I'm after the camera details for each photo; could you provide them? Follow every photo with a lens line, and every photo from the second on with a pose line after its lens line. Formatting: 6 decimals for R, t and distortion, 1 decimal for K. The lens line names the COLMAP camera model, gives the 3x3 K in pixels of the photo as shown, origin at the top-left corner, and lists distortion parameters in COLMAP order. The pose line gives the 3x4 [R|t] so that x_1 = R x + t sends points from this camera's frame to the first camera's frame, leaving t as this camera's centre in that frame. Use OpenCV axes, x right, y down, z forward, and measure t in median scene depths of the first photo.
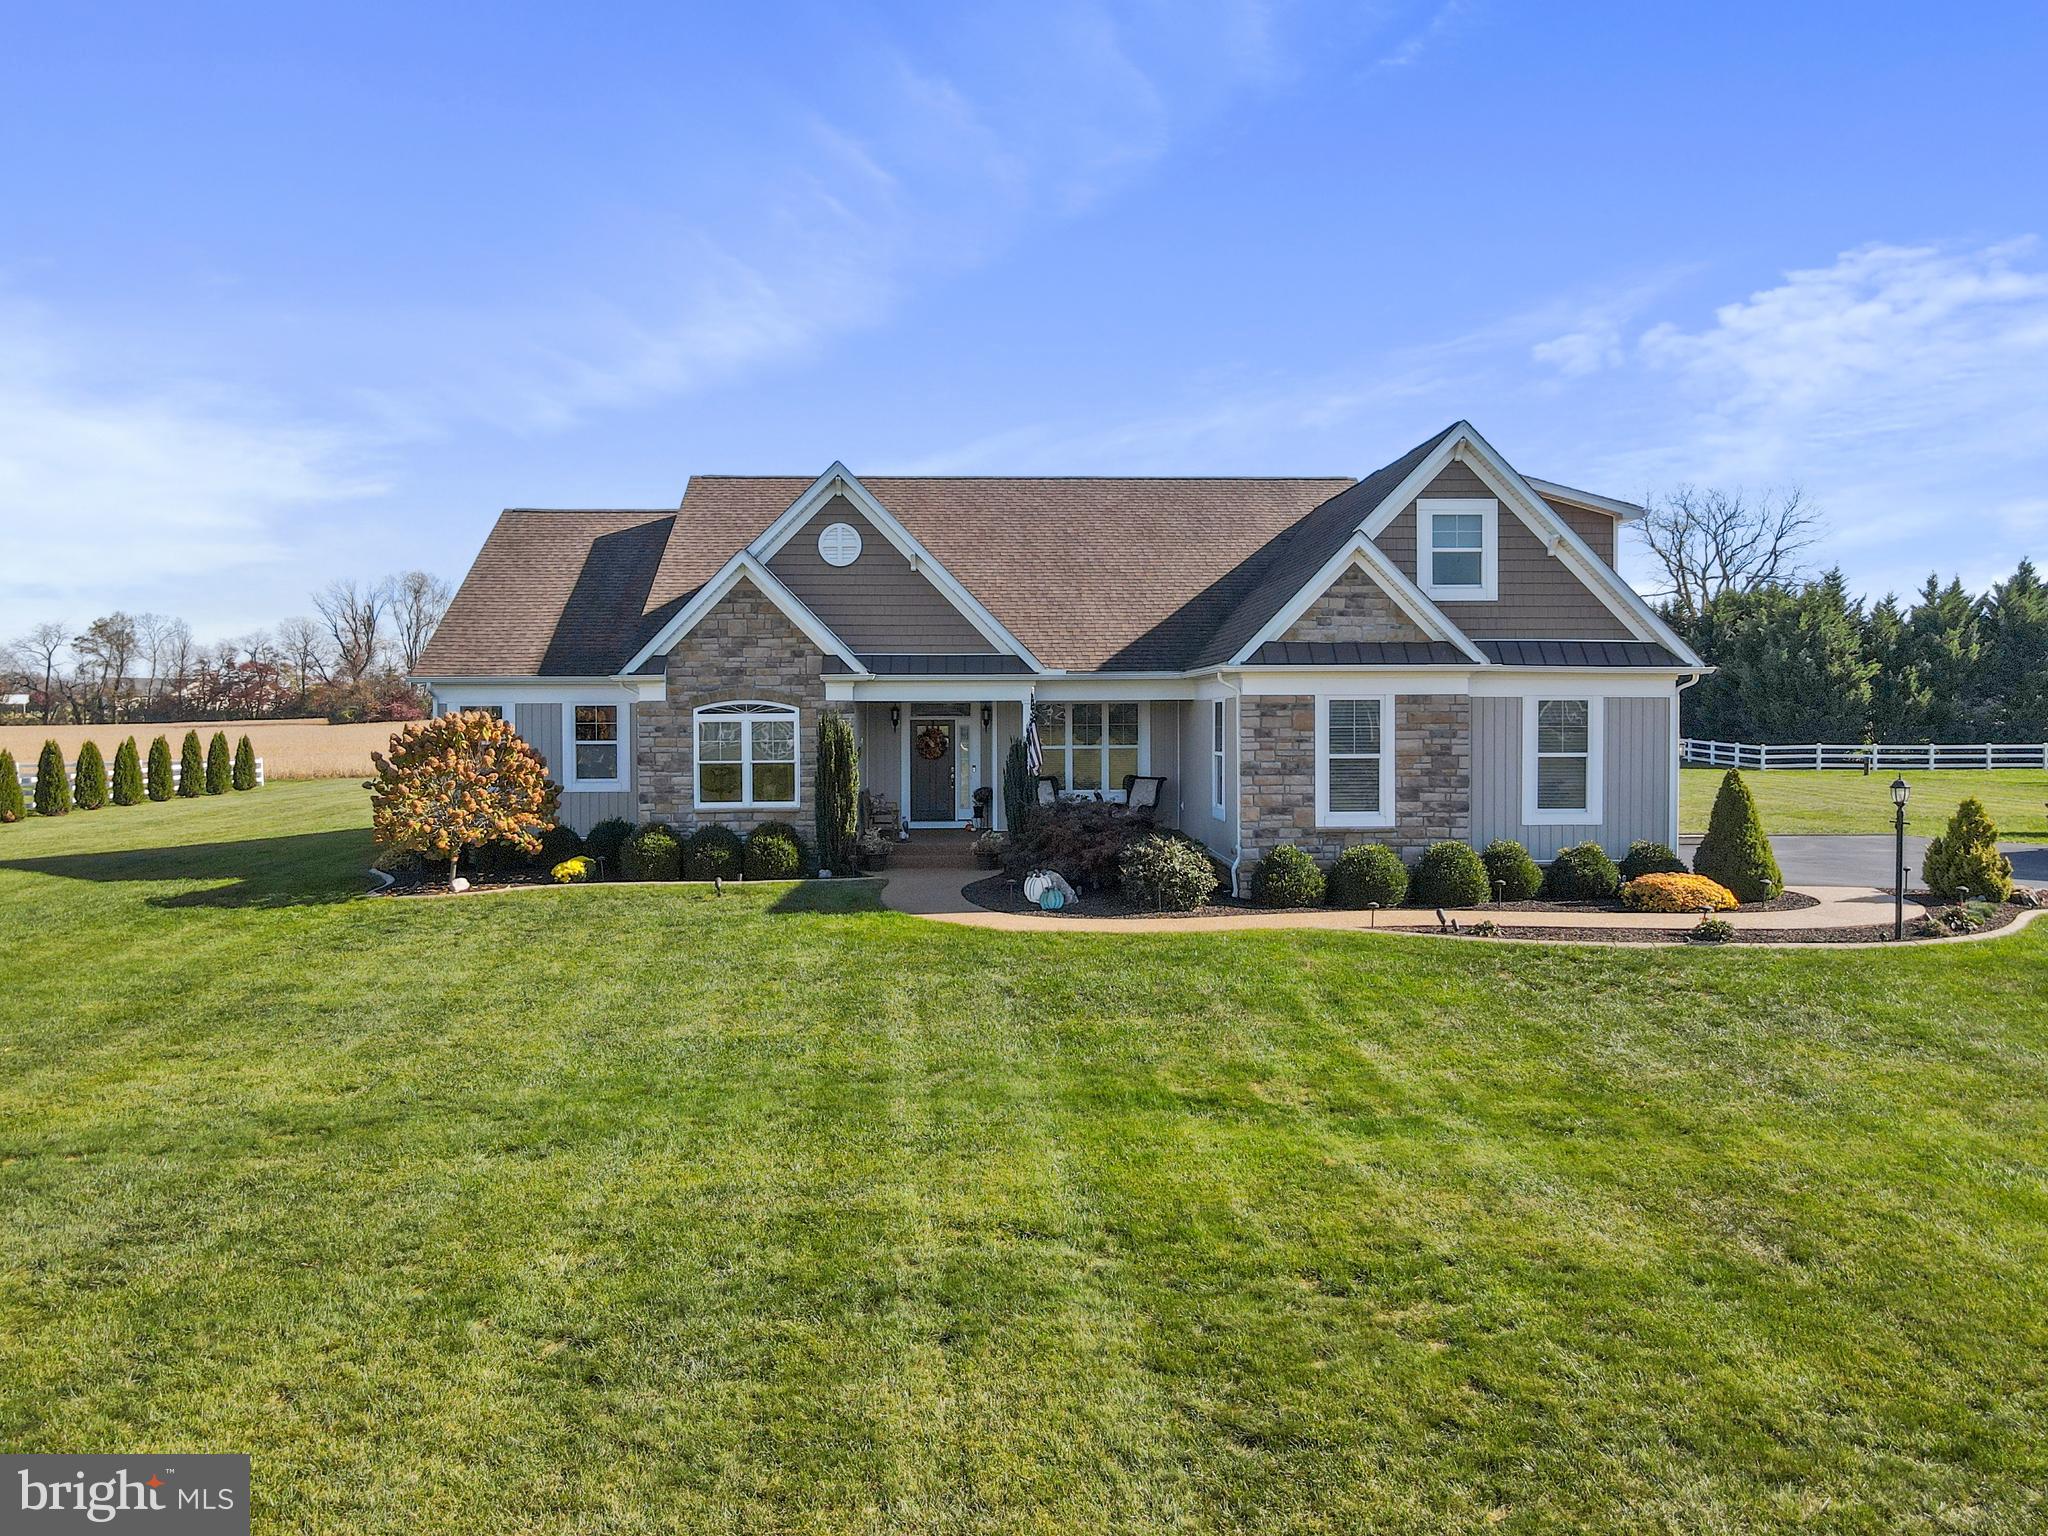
lens RADIAL K [[1527.8, 0, 1016.4], [0, 1527.8, 775.6], [0, 0, 1]] dist [-0.045079, 0.007082]
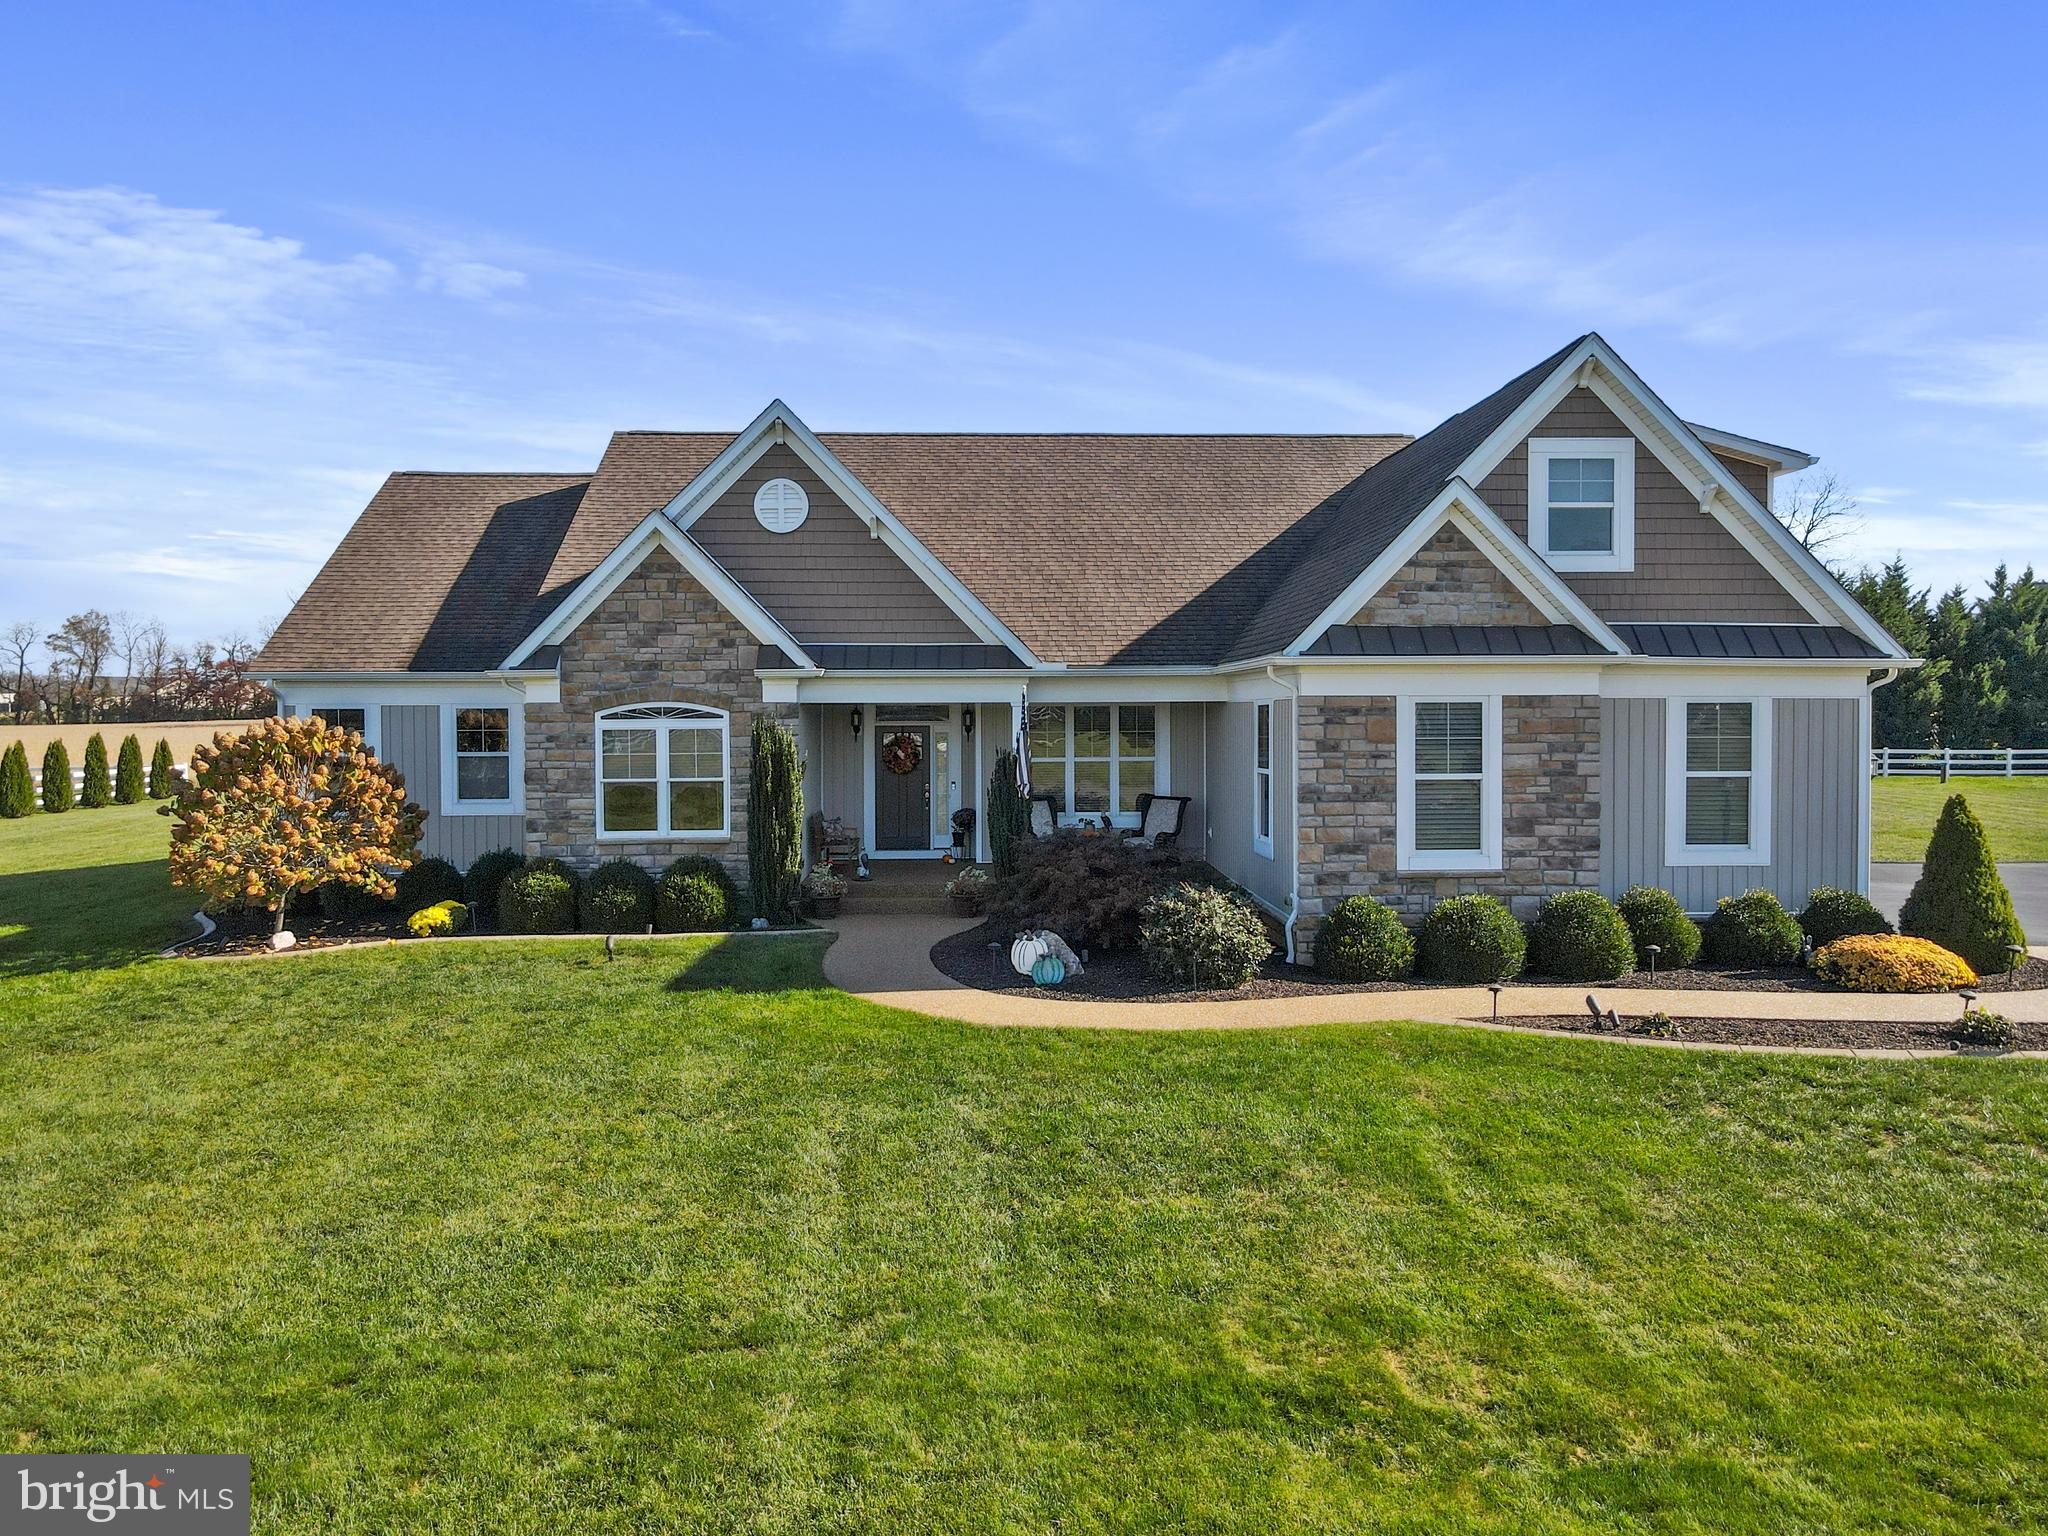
lens RADIAL K [[1527.8, 0, 1031.7], [0, 1527.8, 750.0], [0, 0, 1]] dist [-0.045079, 0.007082]
pose [[0.999937, -0.000095, 0.011183, 0.006098], [0.000278, 0.999865, -0.016420, -0.012693], [-0.011180, 0.016422, 0.999803, 0.230948]]
